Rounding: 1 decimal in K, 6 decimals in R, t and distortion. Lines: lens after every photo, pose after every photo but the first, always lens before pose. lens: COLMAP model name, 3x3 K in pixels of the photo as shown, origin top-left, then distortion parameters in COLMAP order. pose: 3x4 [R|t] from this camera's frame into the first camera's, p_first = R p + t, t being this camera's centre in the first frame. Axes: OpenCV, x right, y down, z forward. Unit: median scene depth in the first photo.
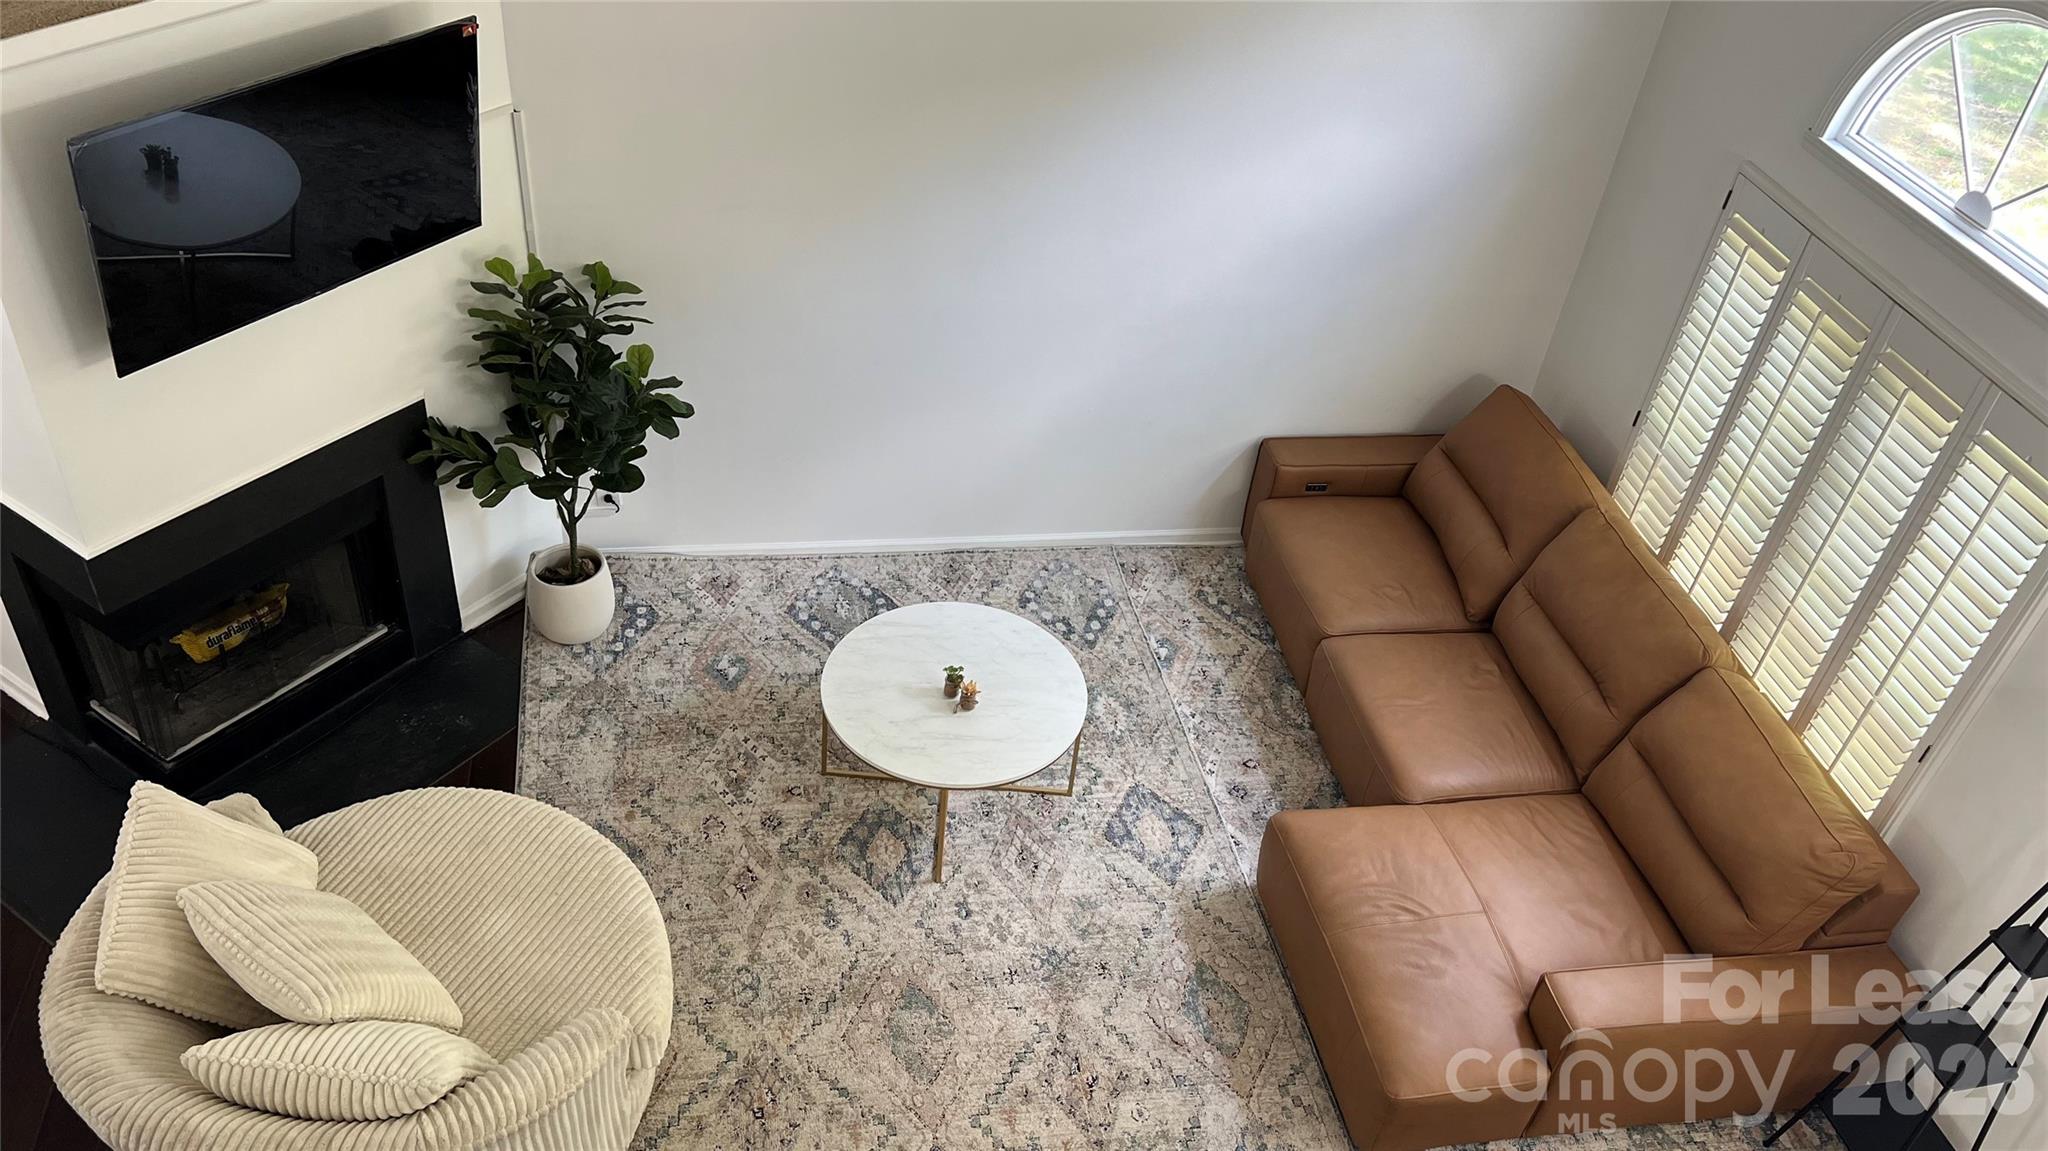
lens RADIAL K [[1593.0, 0, 1024.0], [0, 1593.0, 575.5], [0, 0, 1]] dist [0.178135, -0.220464]
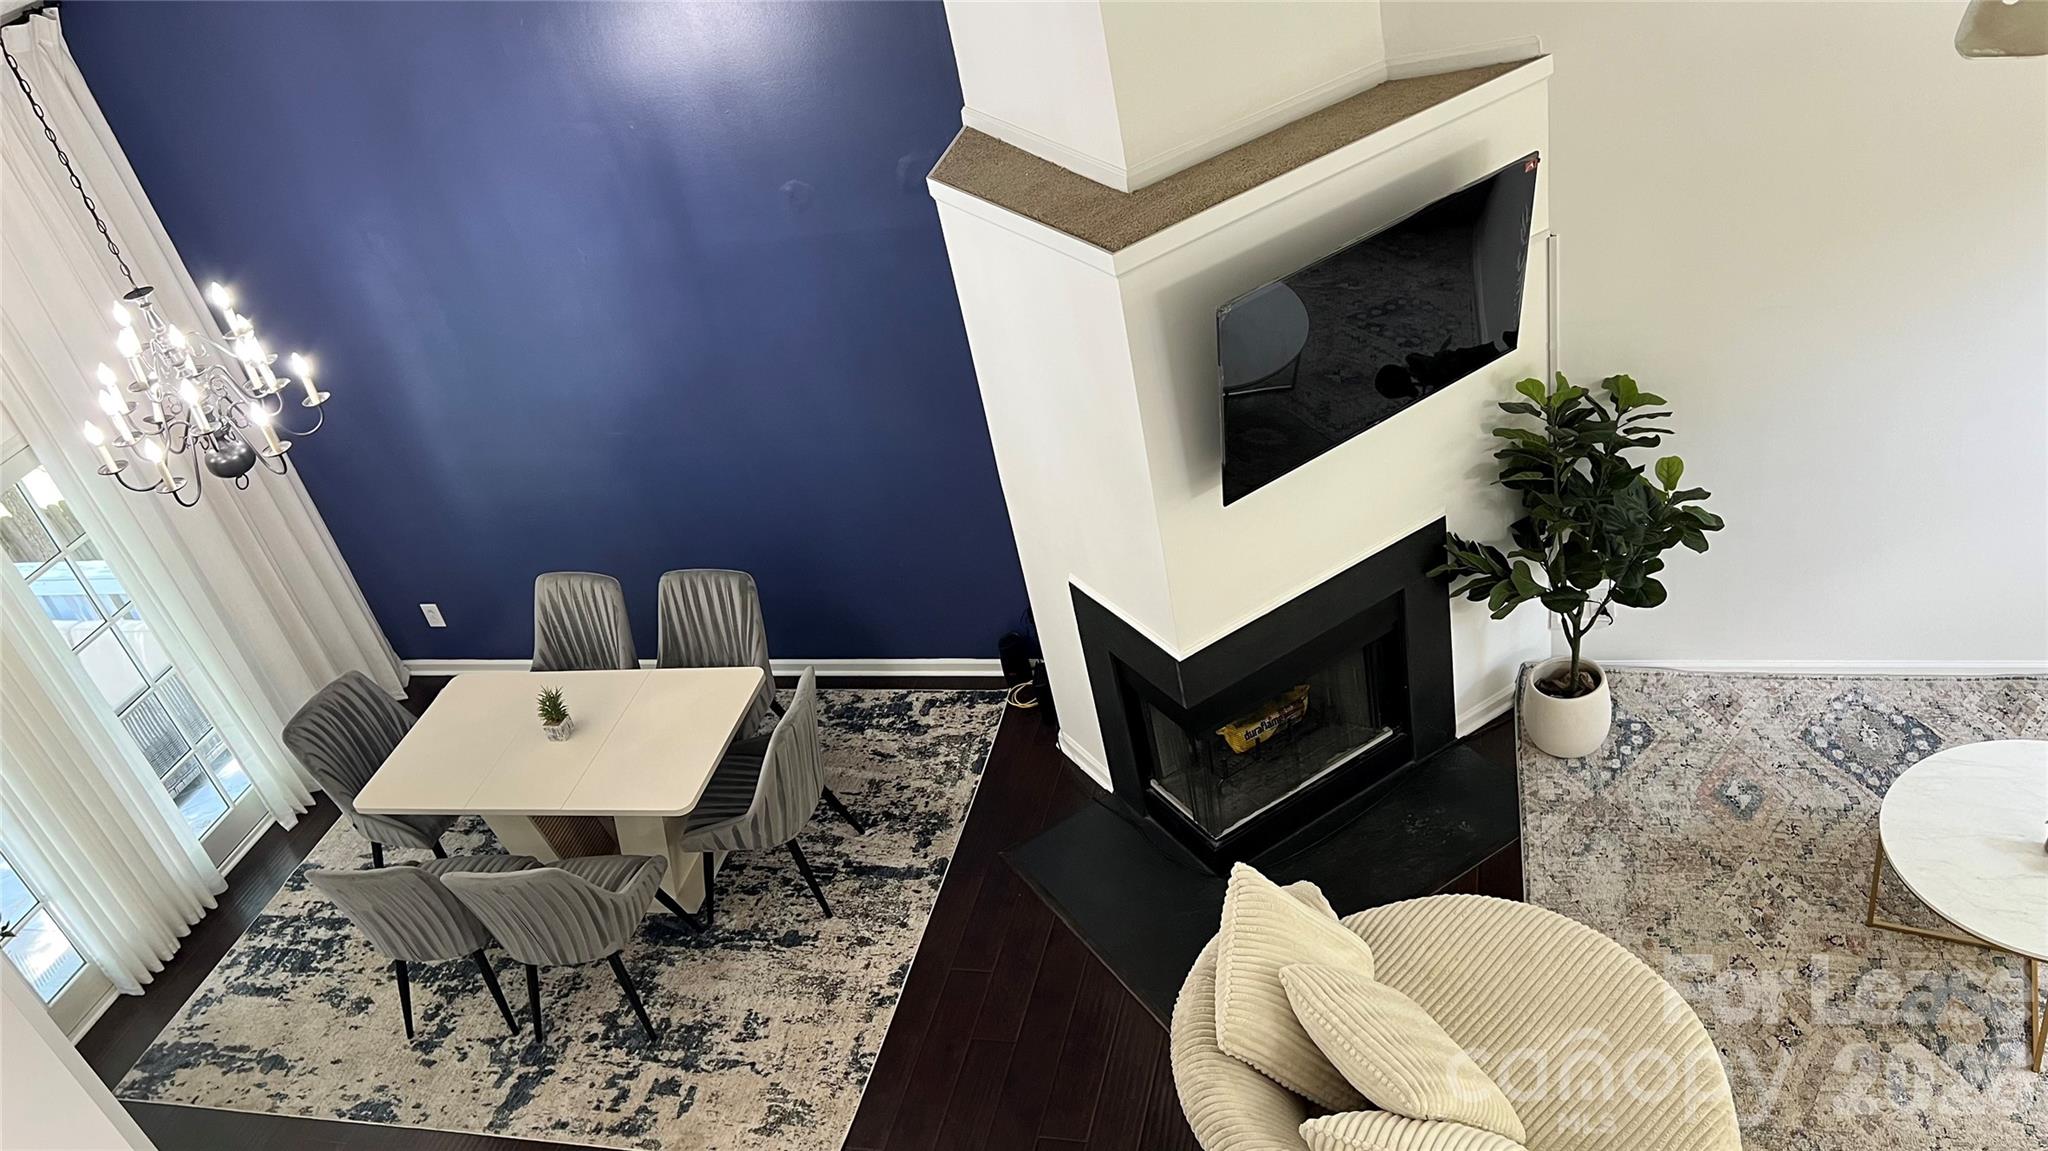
lens RADIAL K [[1576.7, 0, 1024.0], [0, 1576.7, 575.5], [0, 0, 1]] dist [0.058710, -0.052949]
pose [[0.873215, 0.008536, -0.487260, -0.106166], [-0.037036, 0.998118, -0.048886, -0.009893], [0.485926, 0.060734, 0.871887, -0.019445]]
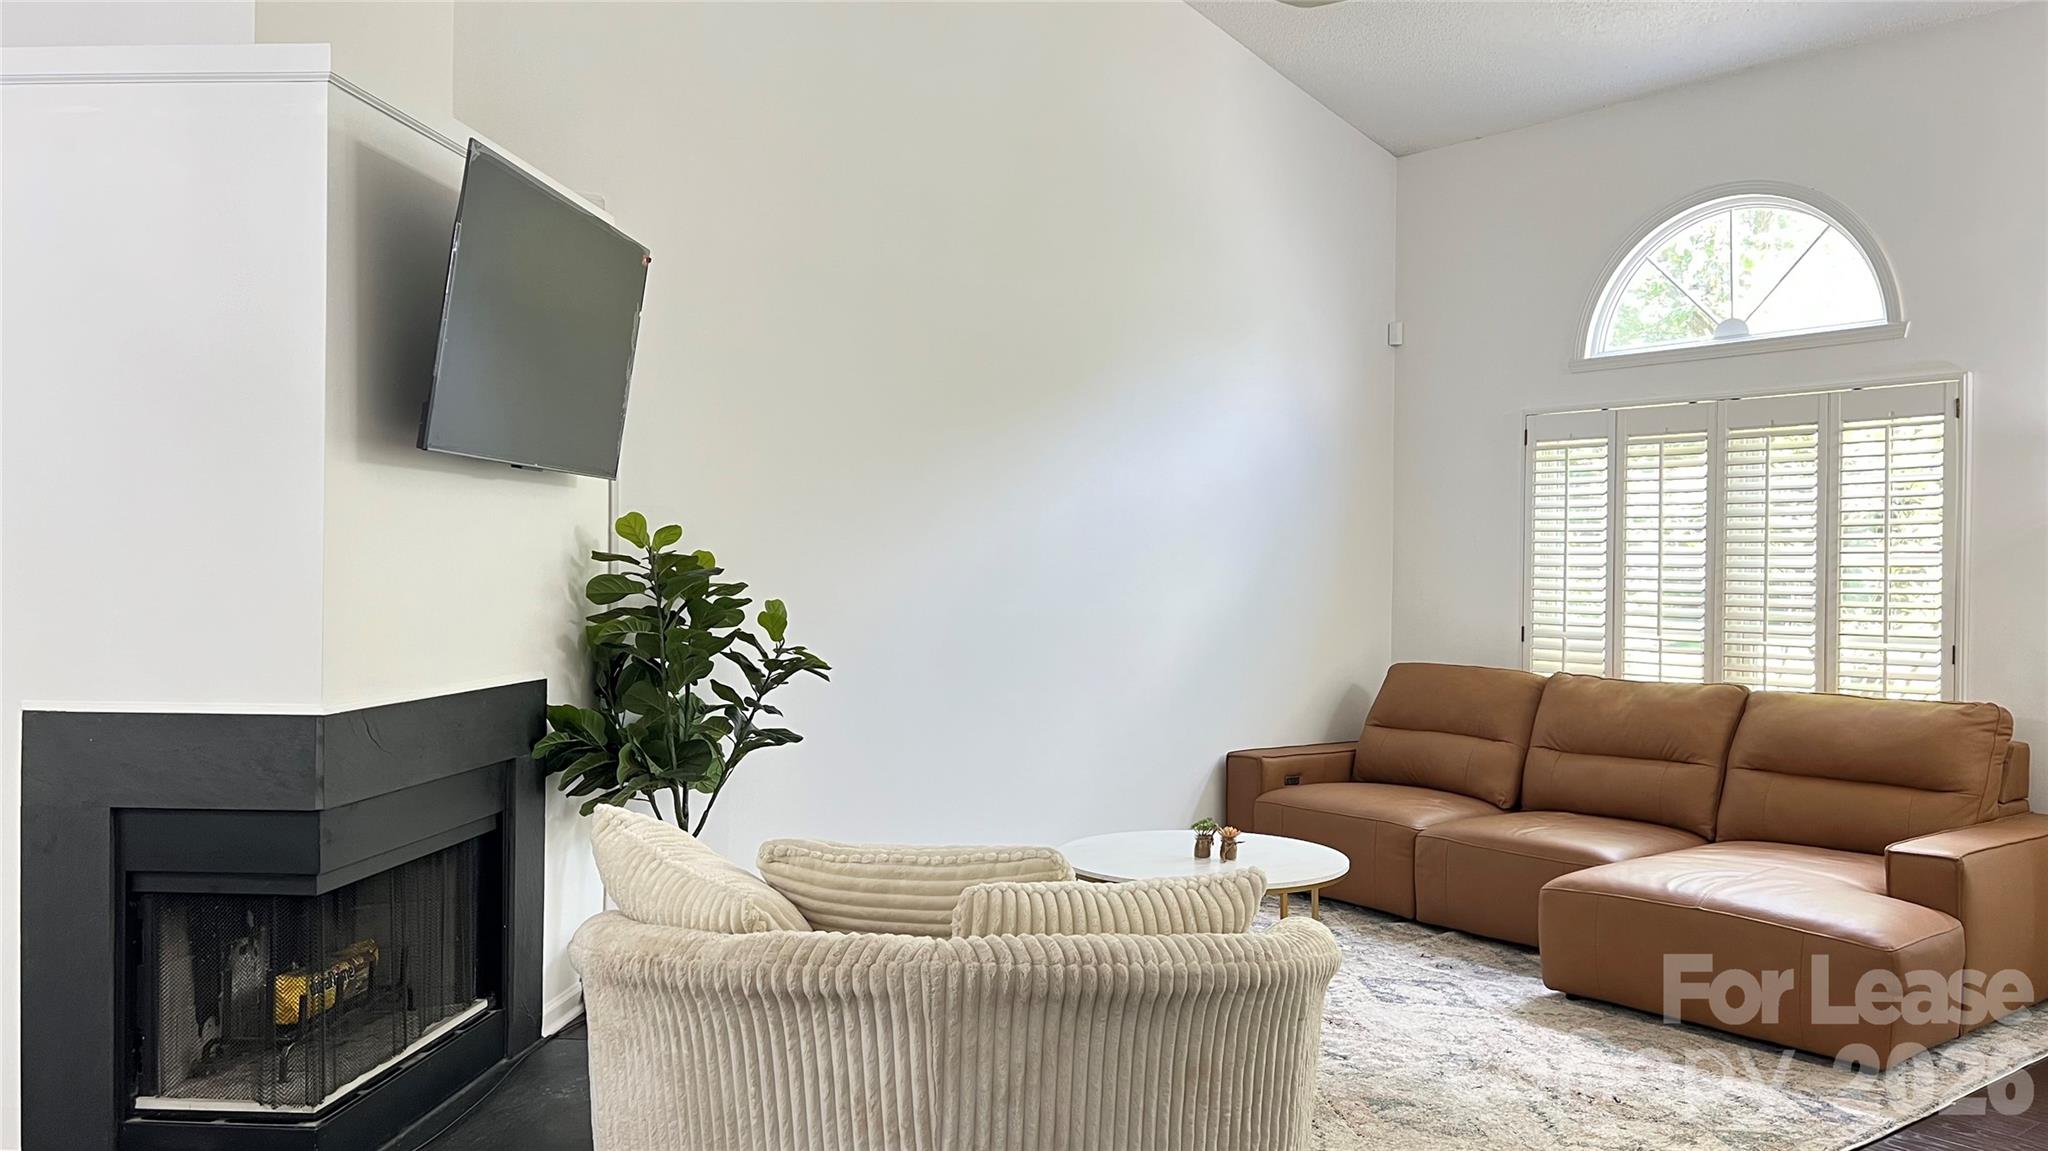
lens RADIAL K [[1576.7, 0, 1024.0], [0, 1576.7, 575.5], [0, 0, 1]] dist [0.058710, -0.052949]
pose [[0.870579, -0.077849, 0.485830, -0.548064], [0.359048, 0.775638, -0.519105, 0.372319], [-0.336416, 0.626359, 0.703206, 0.291289]]
